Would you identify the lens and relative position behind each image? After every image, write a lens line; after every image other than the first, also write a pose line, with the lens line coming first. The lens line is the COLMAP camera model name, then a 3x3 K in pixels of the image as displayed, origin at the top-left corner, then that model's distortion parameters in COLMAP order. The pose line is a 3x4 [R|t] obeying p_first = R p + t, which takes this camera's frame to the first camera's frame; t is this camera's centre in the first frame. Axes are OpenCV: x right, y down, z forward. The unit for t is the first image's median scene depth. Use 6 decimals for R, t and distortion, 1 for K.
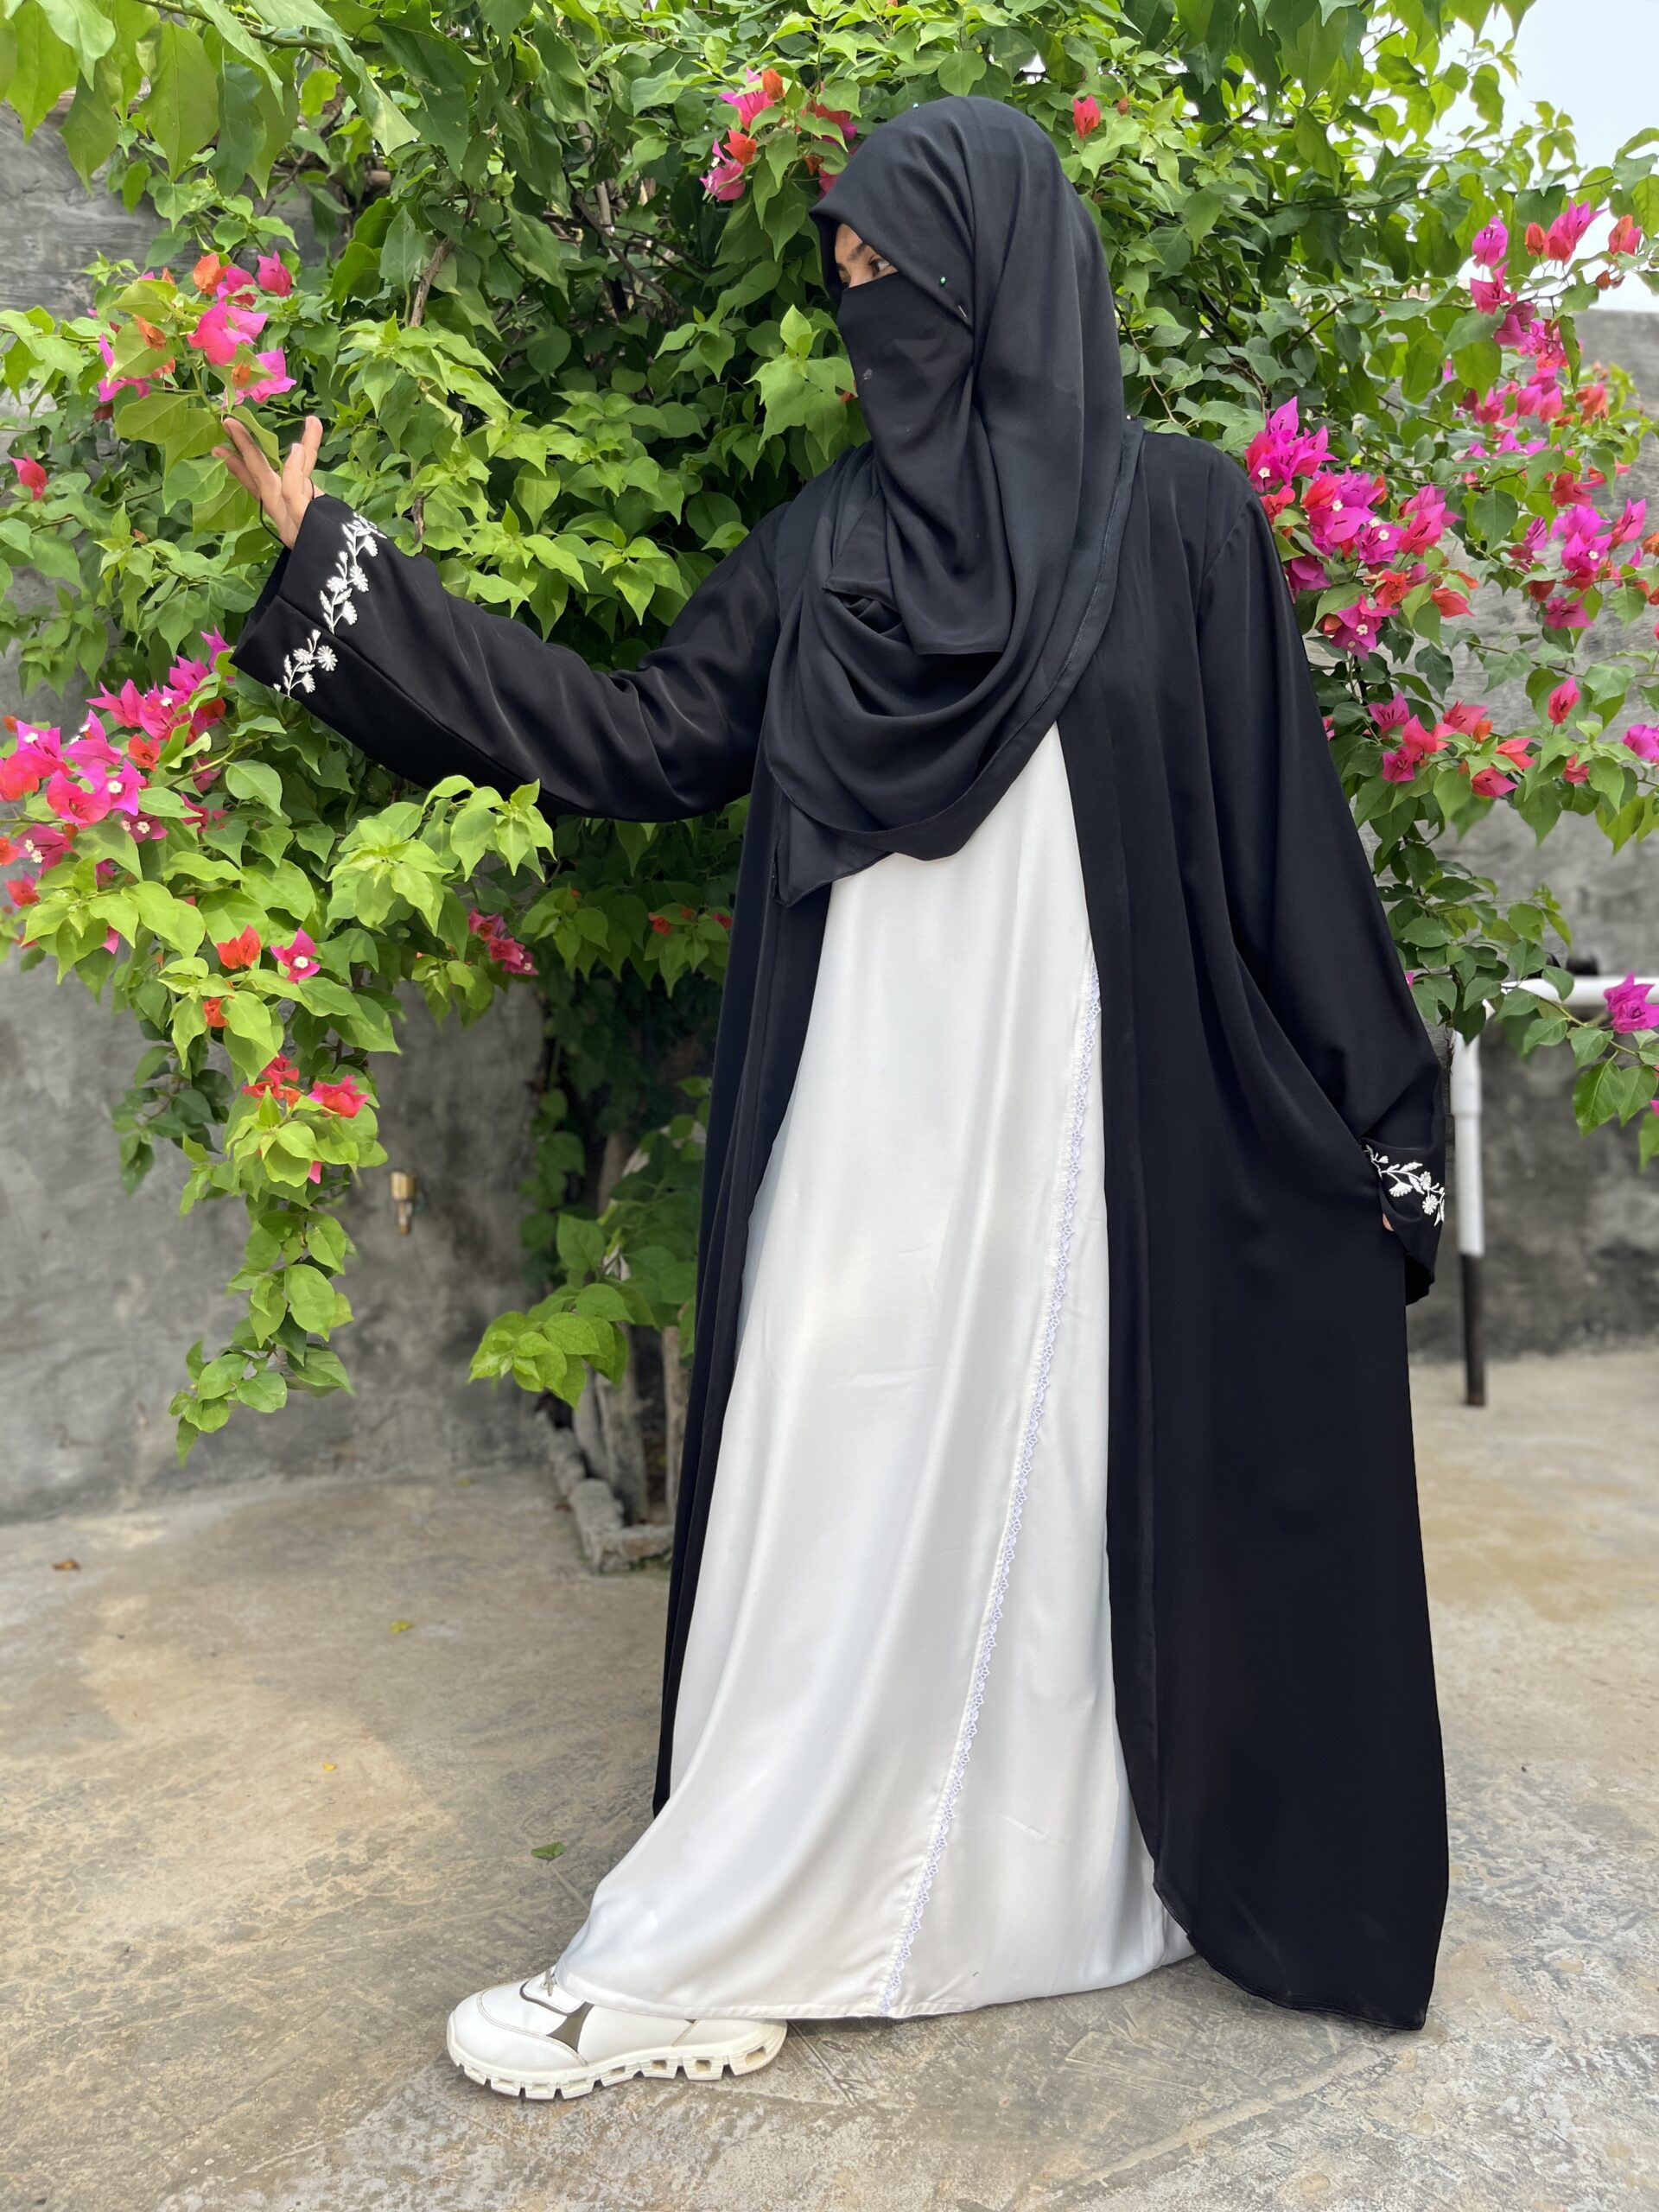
lens RADIAL K [[1611.4, 0, 829.5], [0, 1611.4, 1106.0], [0, 0, 1]] dist [-0.000897, 0.073384]
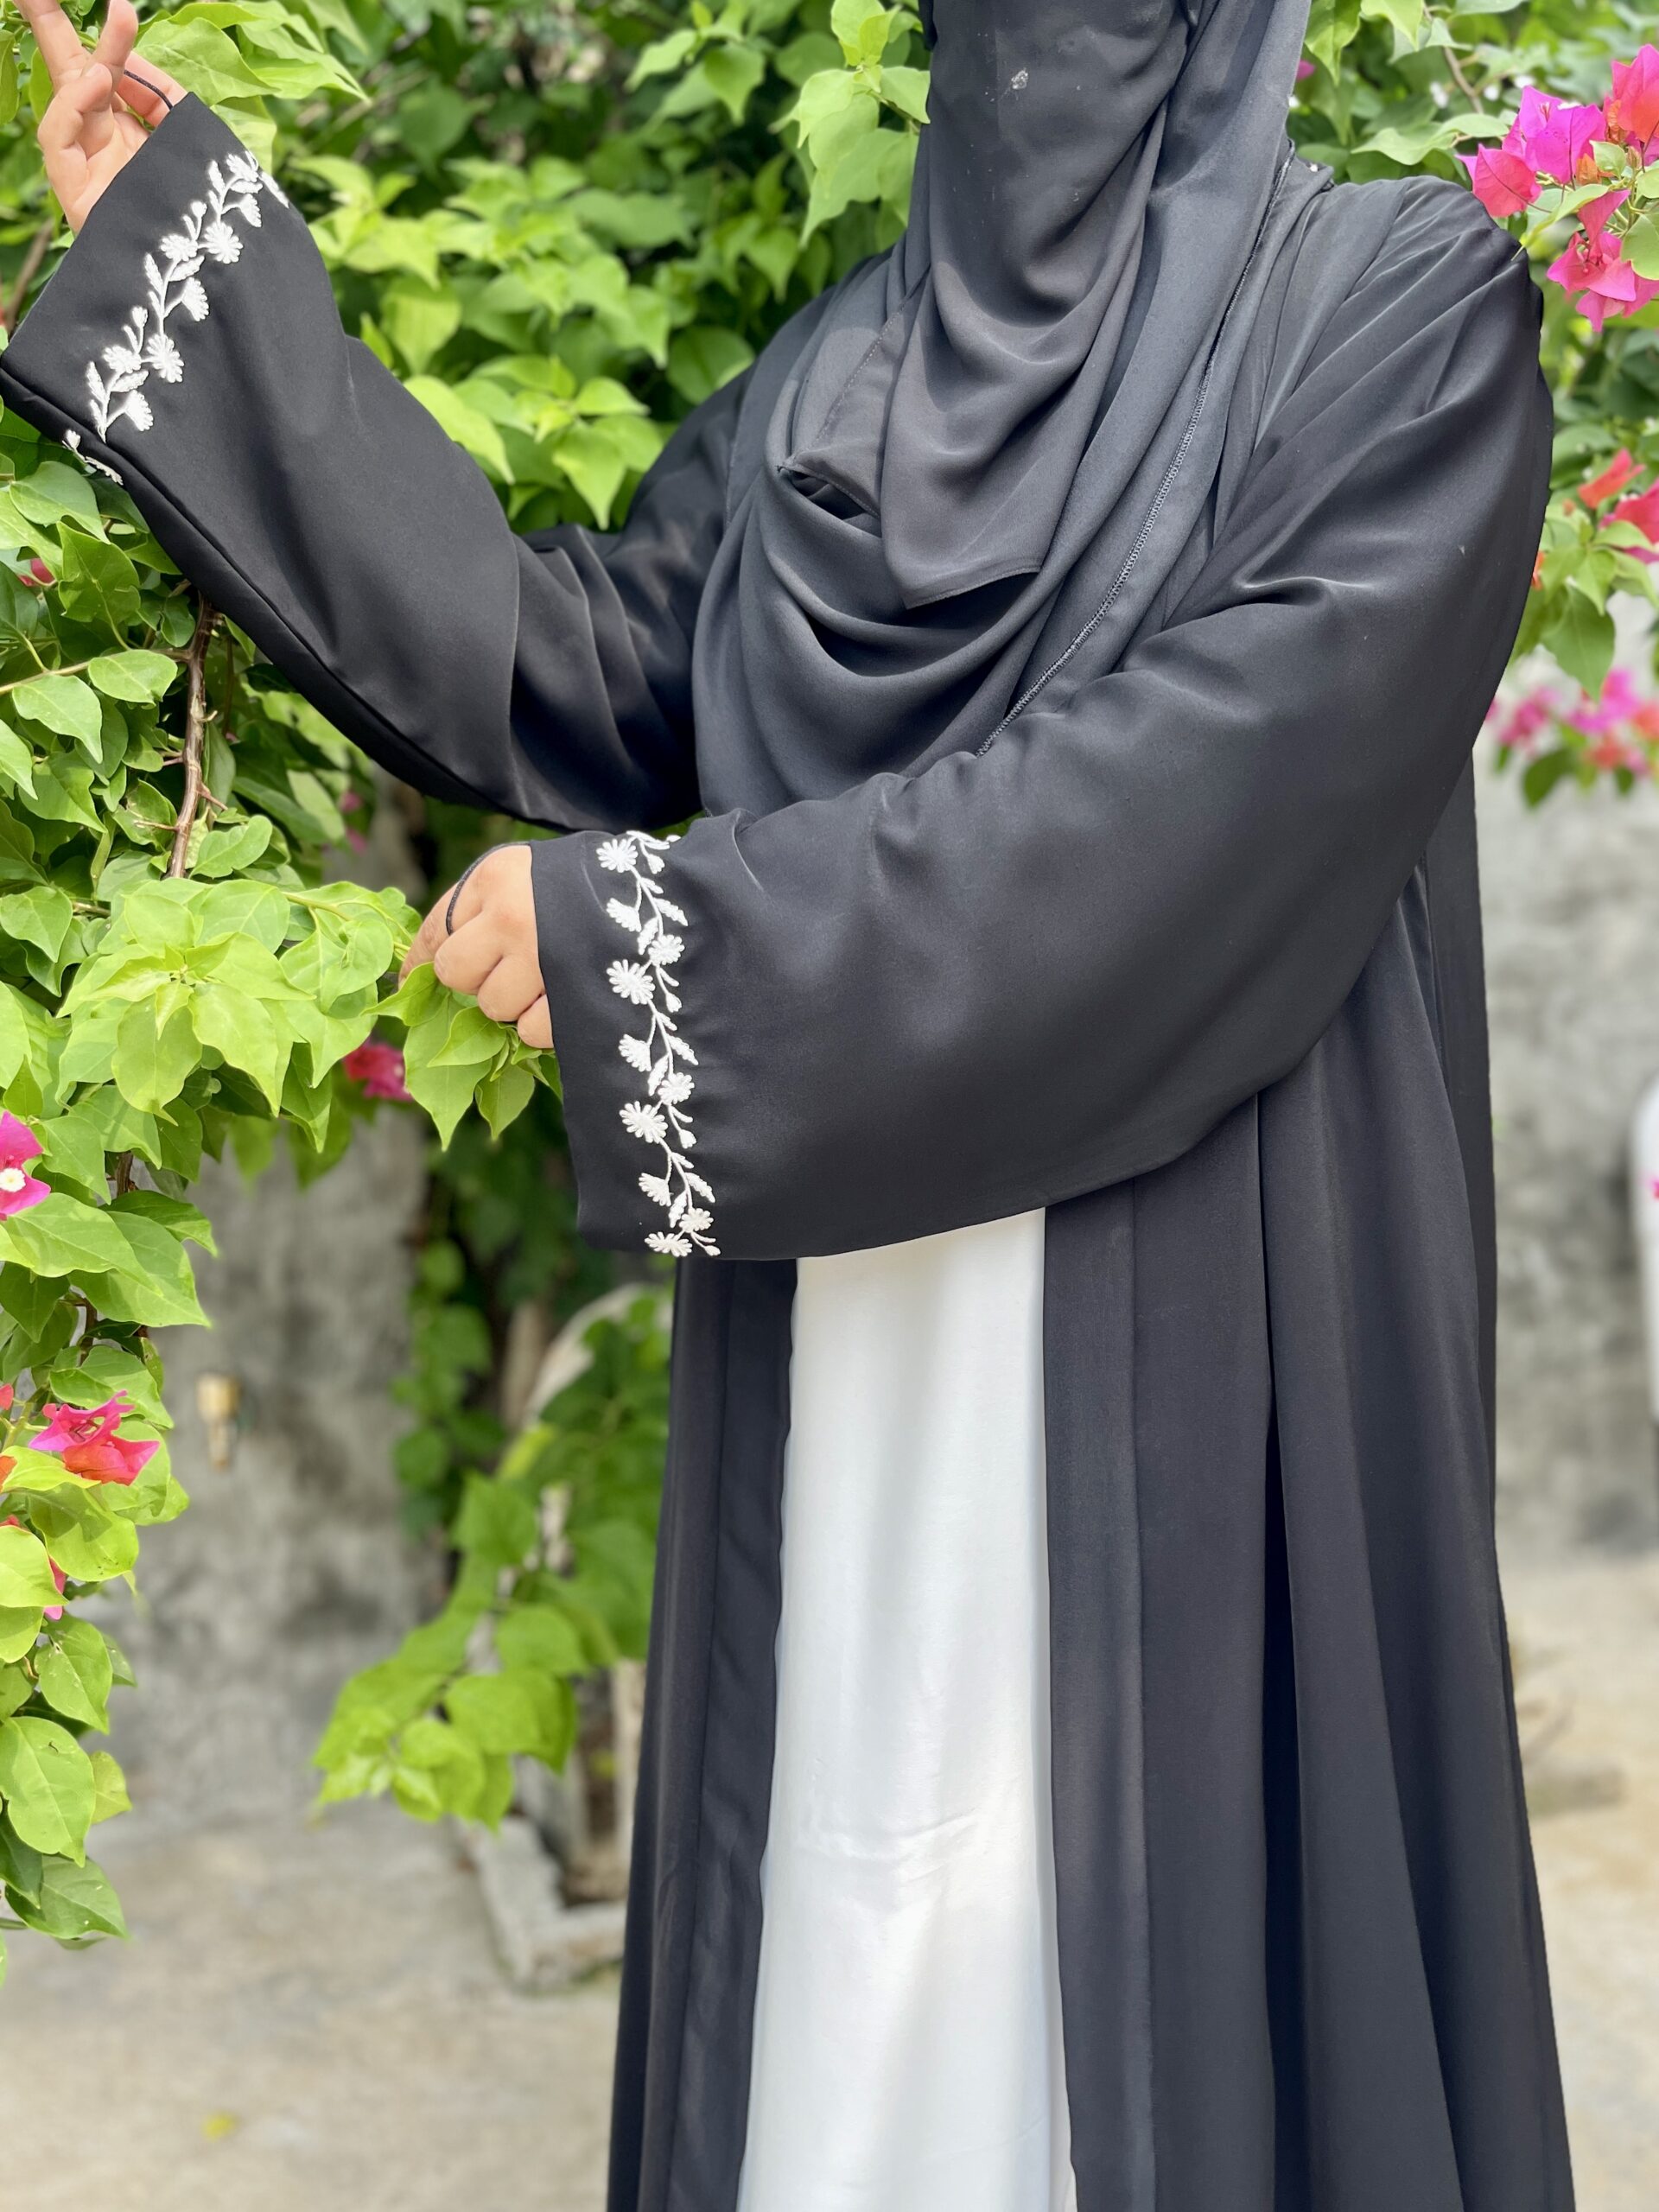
lens RADIAL K [[1707.9, 0, 829.5], [0, 1707.9, 1106.0], [0, 0, 1]] dist [0.000991, 0.002834]
pose [[0.996987, -0.021006, 0.074673, -0.076637], [0.023257, 0.999297, -0.029410, -0.060296], [-0.074003, 0.031058, 0.996774, 0.336184]]
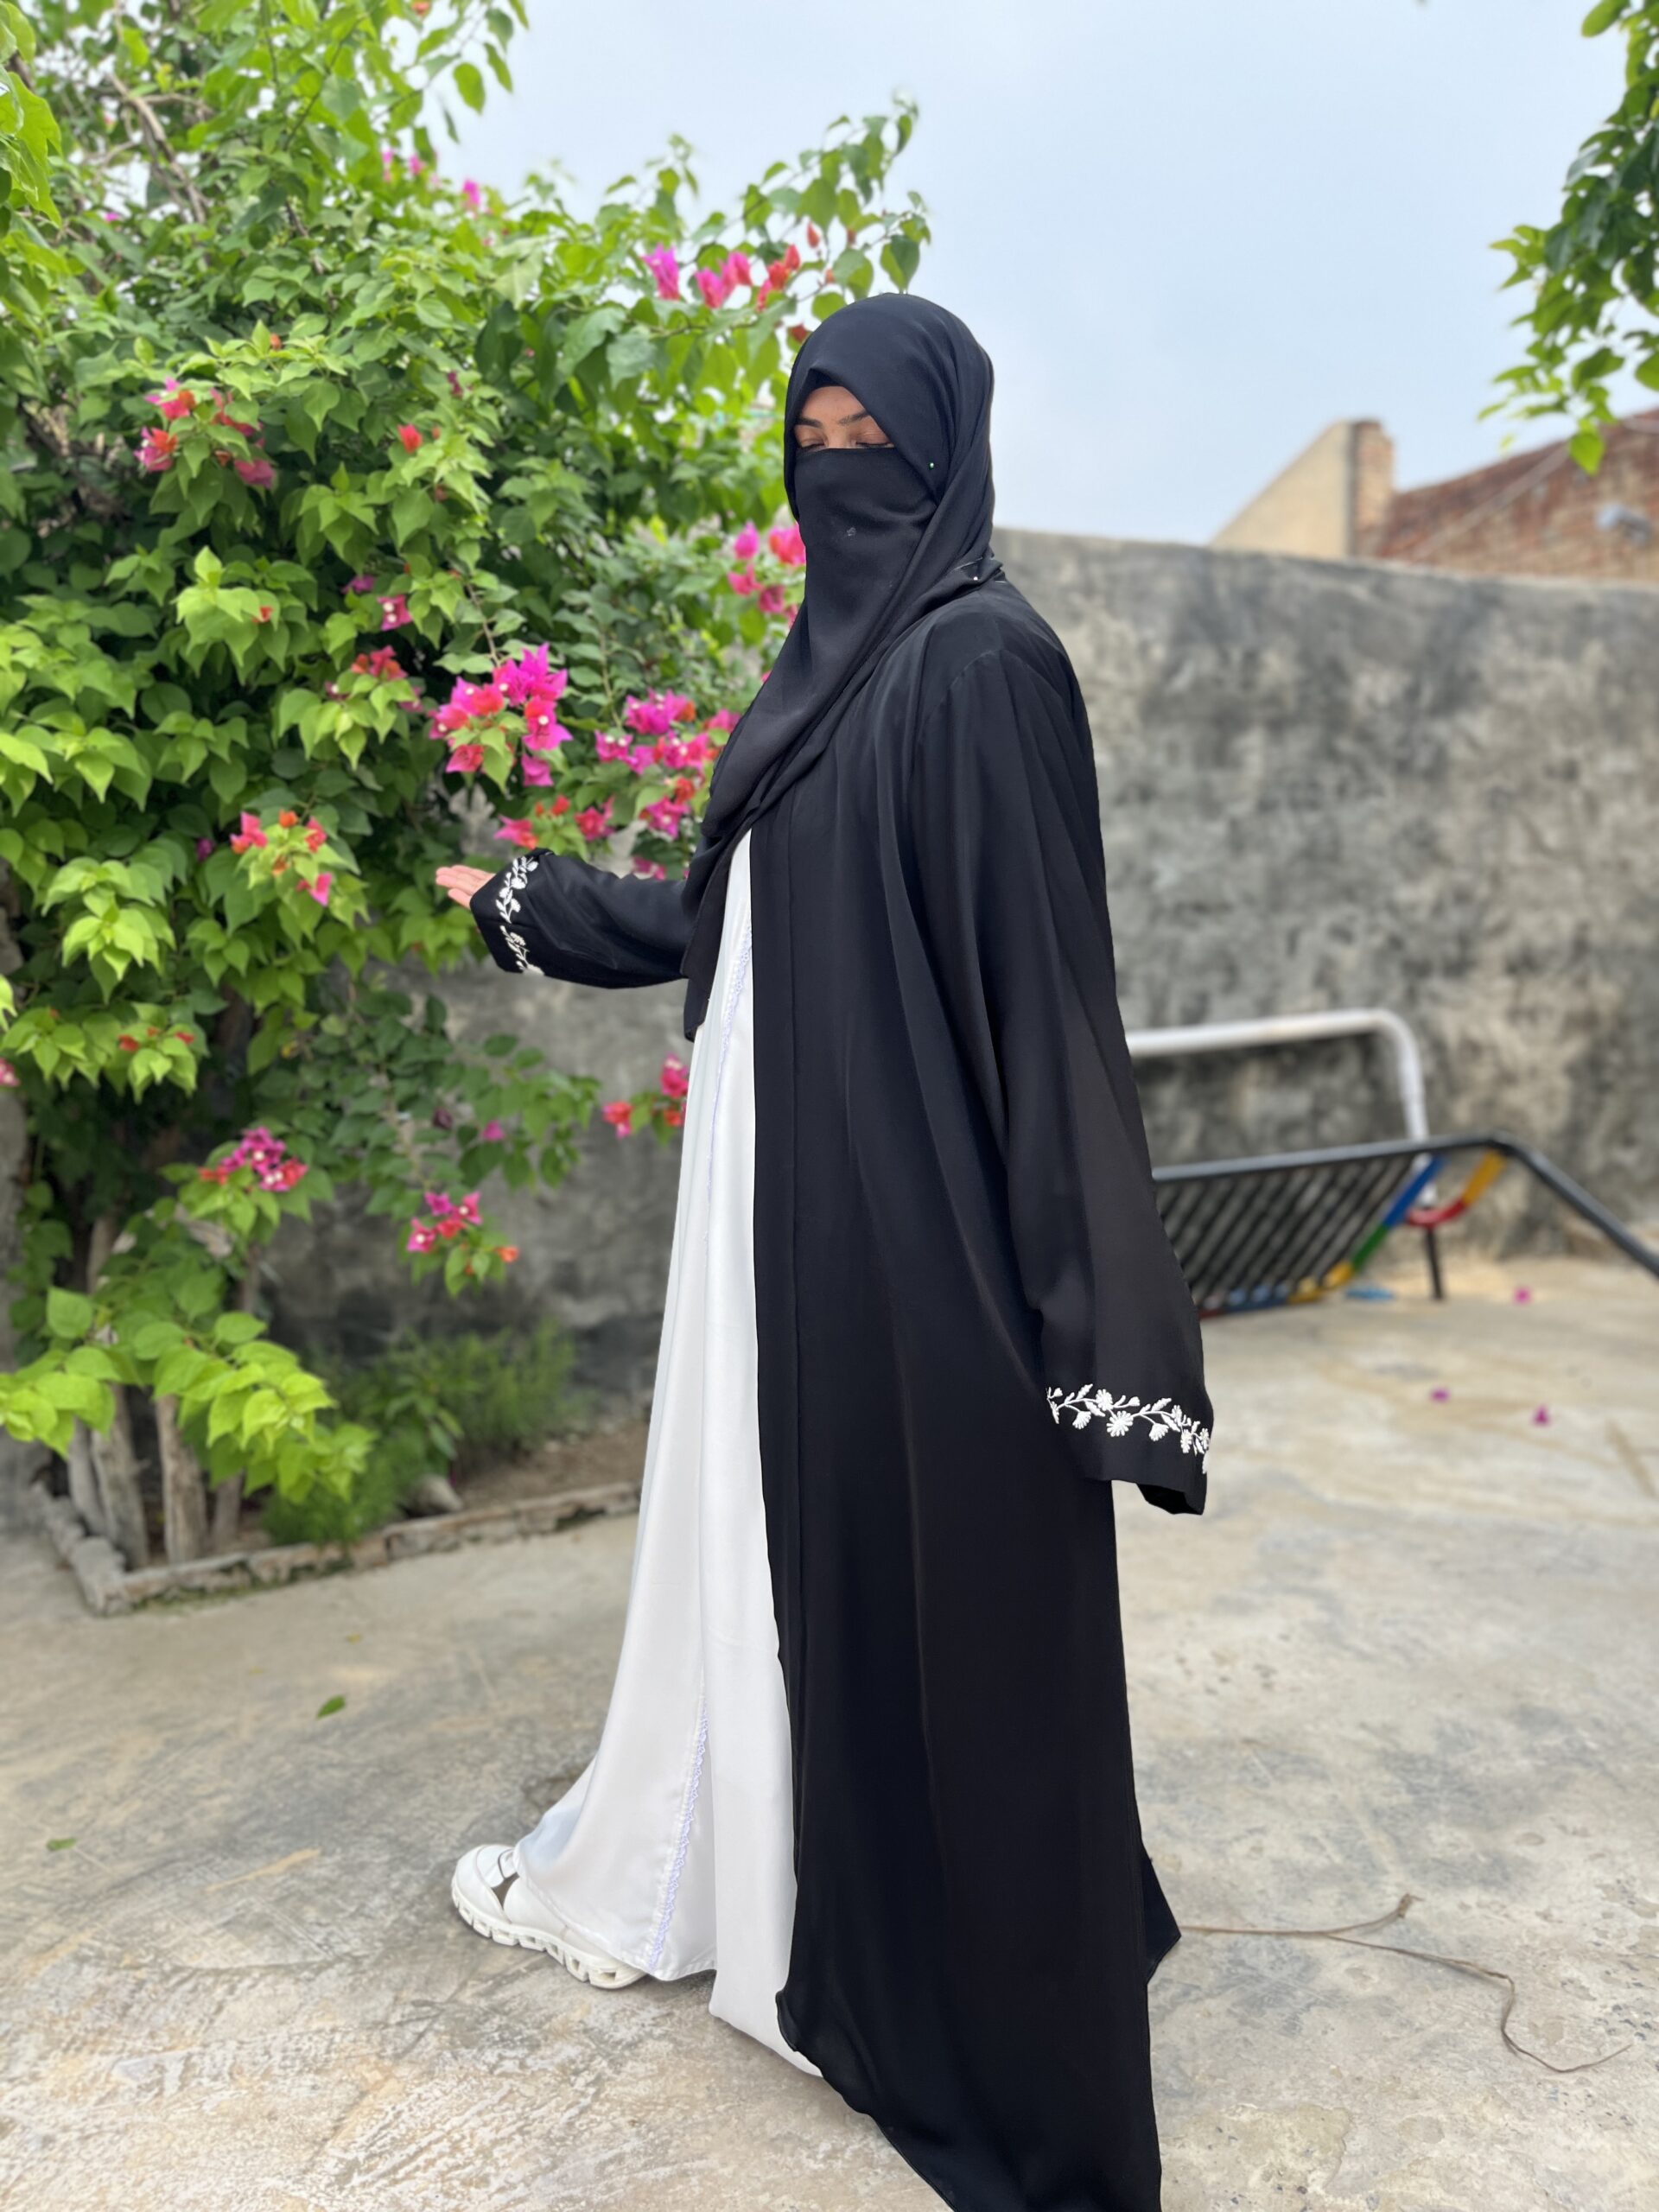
lens RADIAL K [[1686.7, 0, 829.5], [0, 1686.7, 1106.0], [0, 0, 1]] dist [0.072451, -0.095093]
pose [[0.961955, -0.047856, 0.268985, 0.046561], [0.055579, 0.998230, -0.021165, -0.009797], [-0.267496, 0.035309, 0.962912, -0.331783]]
